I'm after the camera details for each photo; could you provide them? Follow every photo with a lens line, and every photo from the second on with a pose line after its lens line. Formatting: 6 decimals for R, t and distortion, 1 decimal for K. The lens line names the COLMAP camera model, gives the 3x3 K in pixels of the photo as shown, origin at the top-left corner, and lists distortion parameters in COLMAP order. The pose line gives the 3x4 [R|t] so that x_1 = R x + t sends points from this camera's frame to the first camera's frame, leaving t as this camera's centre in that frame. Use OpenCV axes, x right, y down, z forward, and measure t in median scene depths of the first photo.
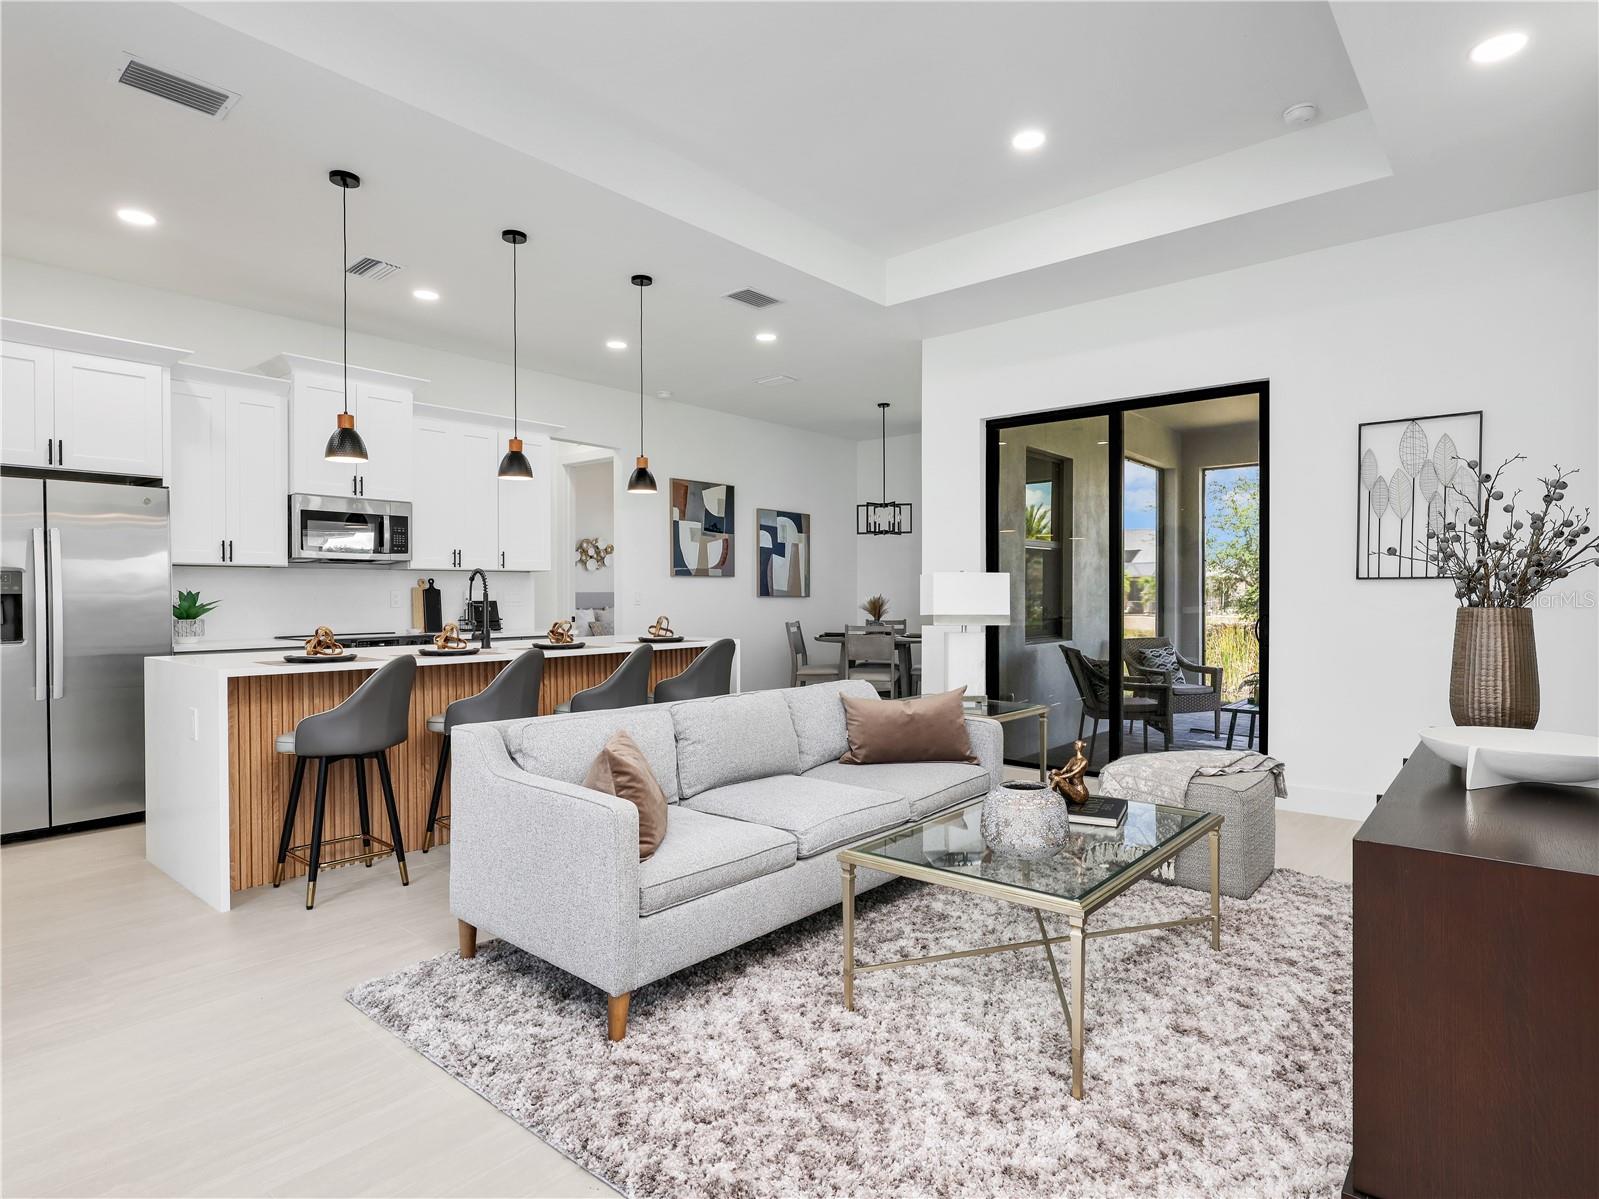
lens RADIAL K [[873.4, 0, 801.4], [0, 873.4, 598.6], [0, 0, 1]] dist [-0.002726, -0.000135]
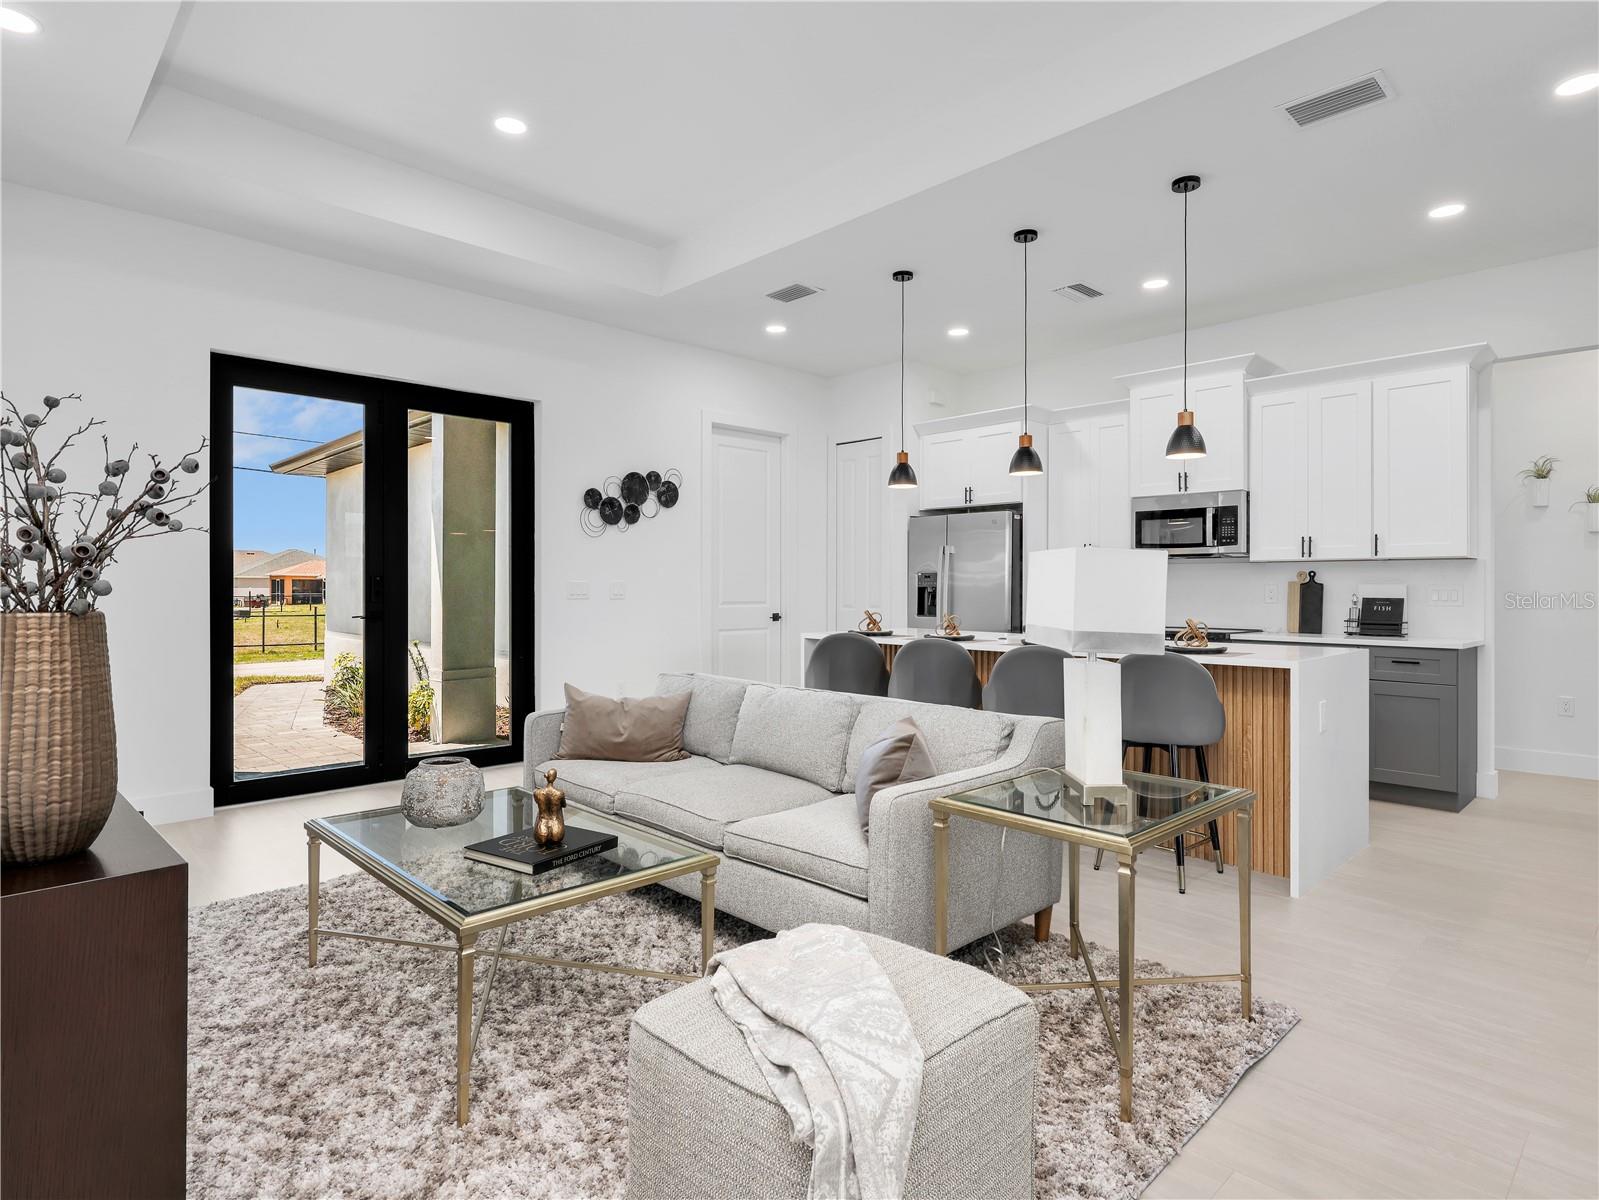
lens RADIAL K [[873.4, 0, 803.1], [0, 873.4, 589.1], [0, 0, 1]] dist [-0.002726, -0.000135]
pose [[-0.094049, 0.004741, -0.995556, 0.523821], [-0.009151, 0.999942, 0.005627, -0.005490], [0.995525, 0.009640, -0.094000, 0.622854]]
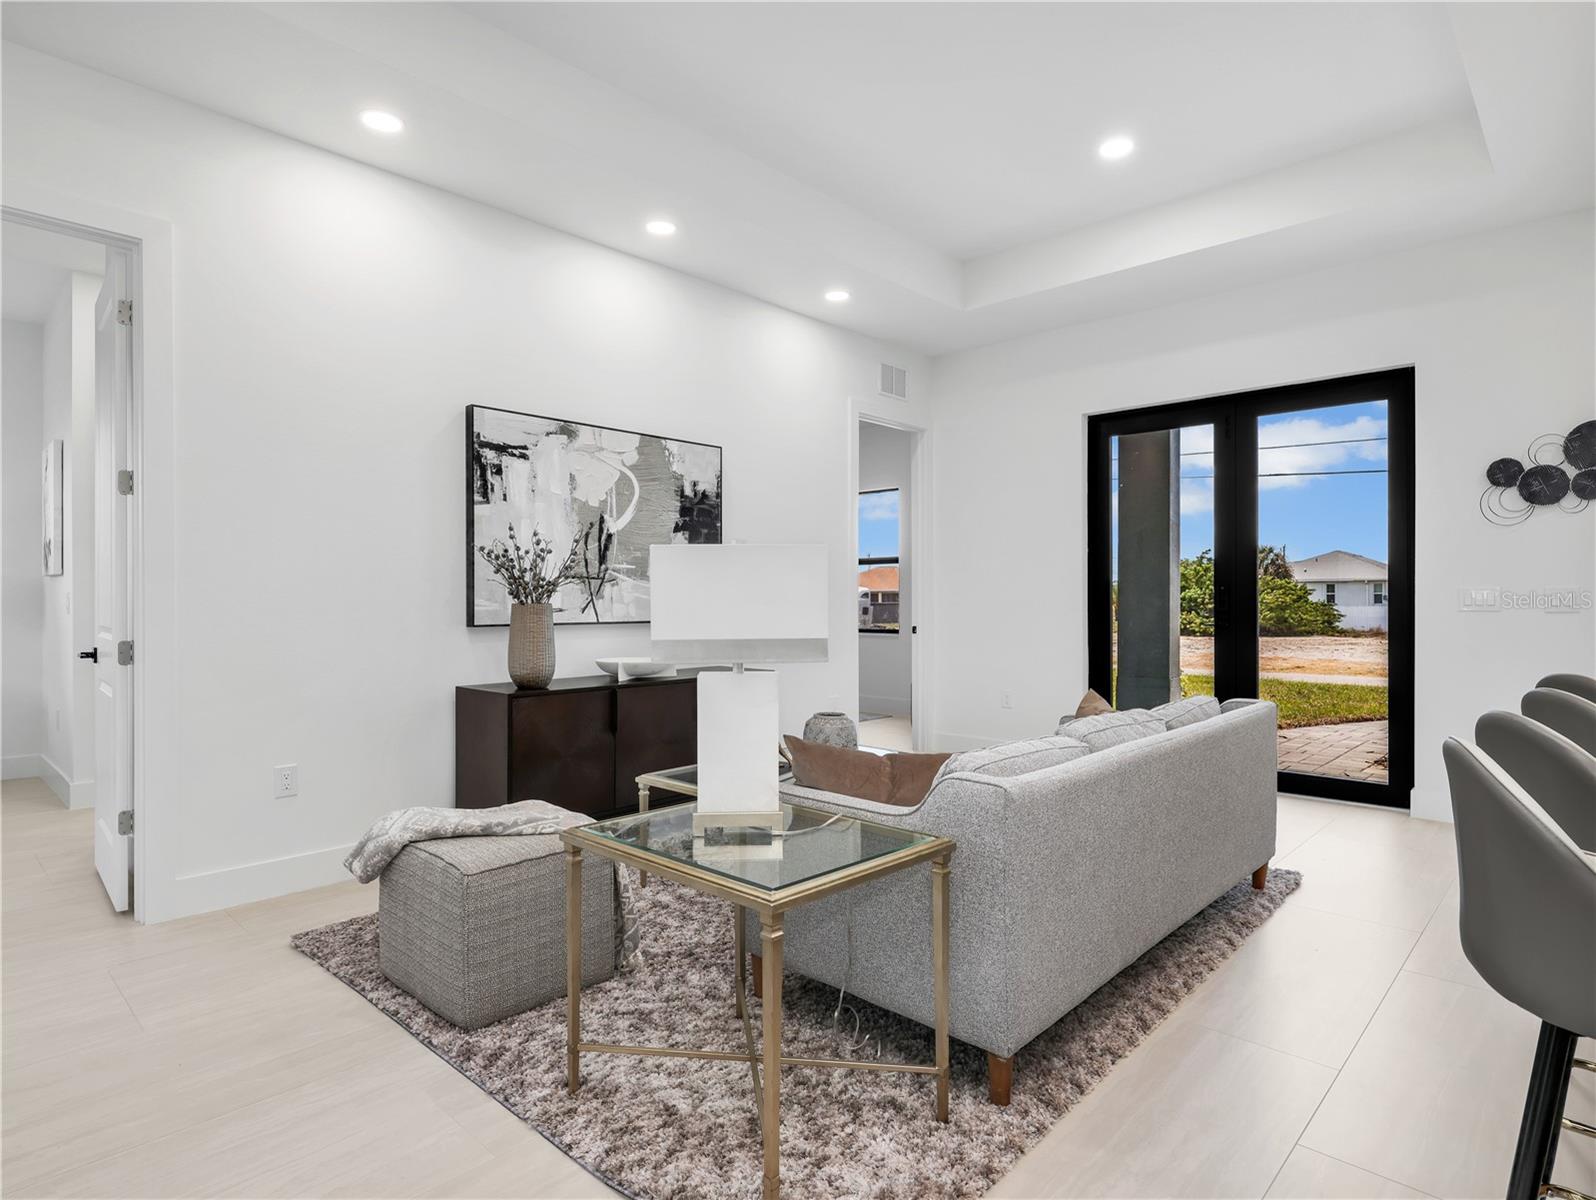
lens RADIAL K [[864.8, 0, 793.3], [0, 864.8, 602.0], [0, 0, 1]] dist [-0.004785, -0.000483]
pose [[-0.998637, 0.002063, 0.052158, 0.096724], [0.002549, 0.999954, 0.009253, -0.002278], [-0.052137, 0.009373, -0.998596, 1.034928]]
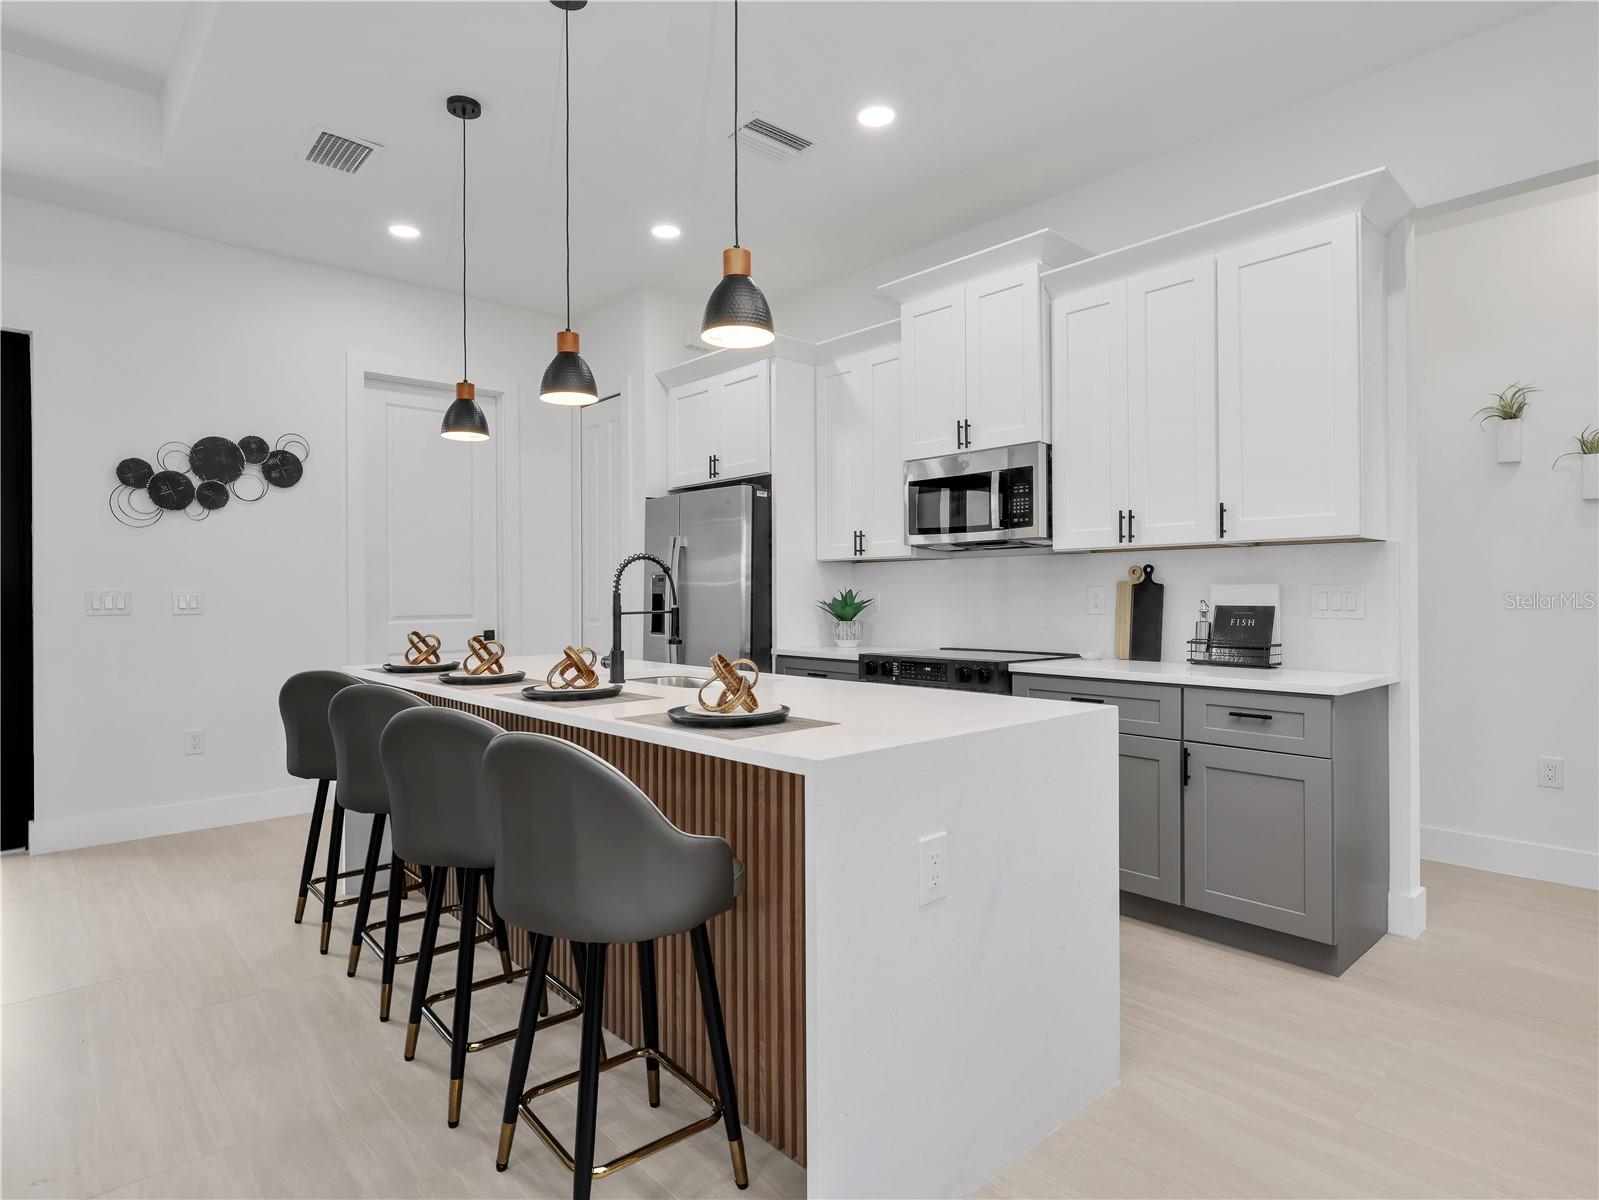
lens RADIAL K [[873.4, 0, 798.3], [0, 873.4, 594.8], [0, 0, 1]] dist [-0.002726, -0.000135]
pose [[-0.125538, 0.003526, -0.992083, 0.178524], [-0.000625, 0.999993, 0.003634, -0.005682], [0.992089, 0.001076, -0.125535, 0.910864]]
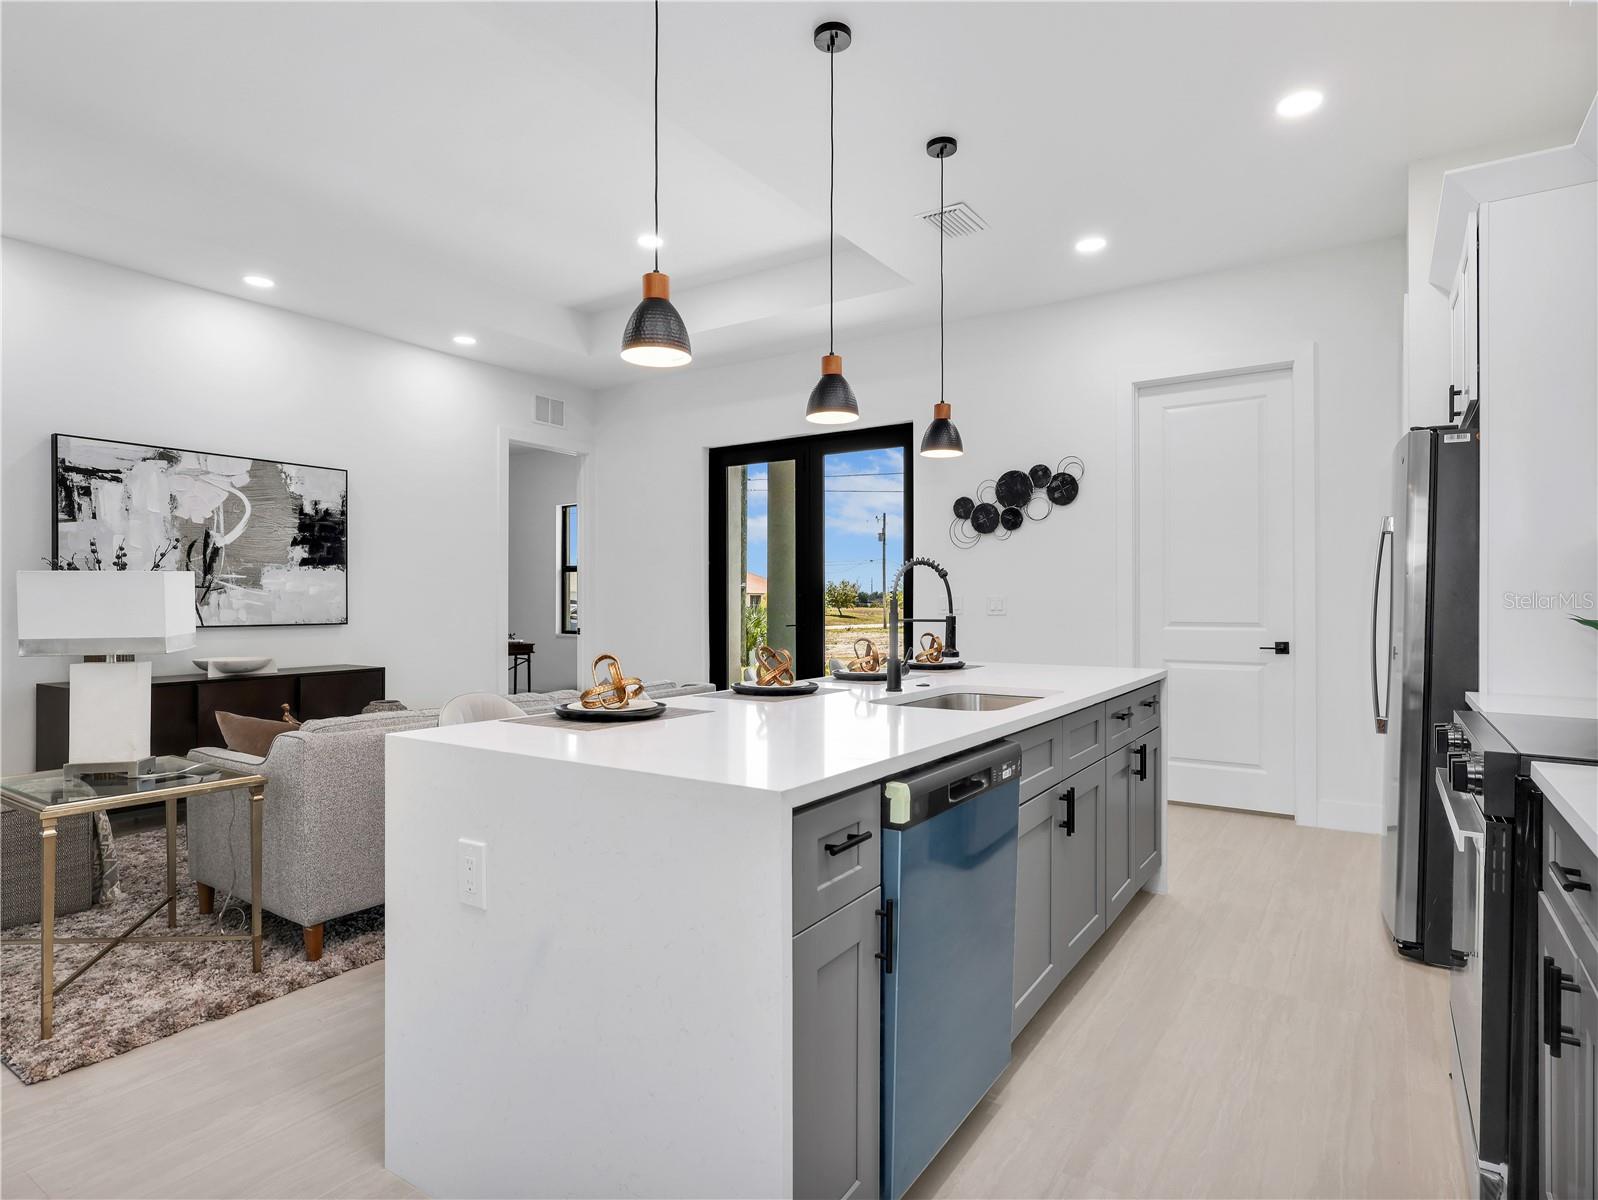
lens RADIAL K [[872.8, 0, 798.4], [0, 872.8, 597.1], [0, 0, 1]] dist [-0.002726, -0.000135]
pose [[-0.993082, 0.001612, -0.117412, -0.168945], [0.001372, 0.999997, 0.002122, -0.007537], [0.117415, 0.001946, -0.993081, 1.206309]]
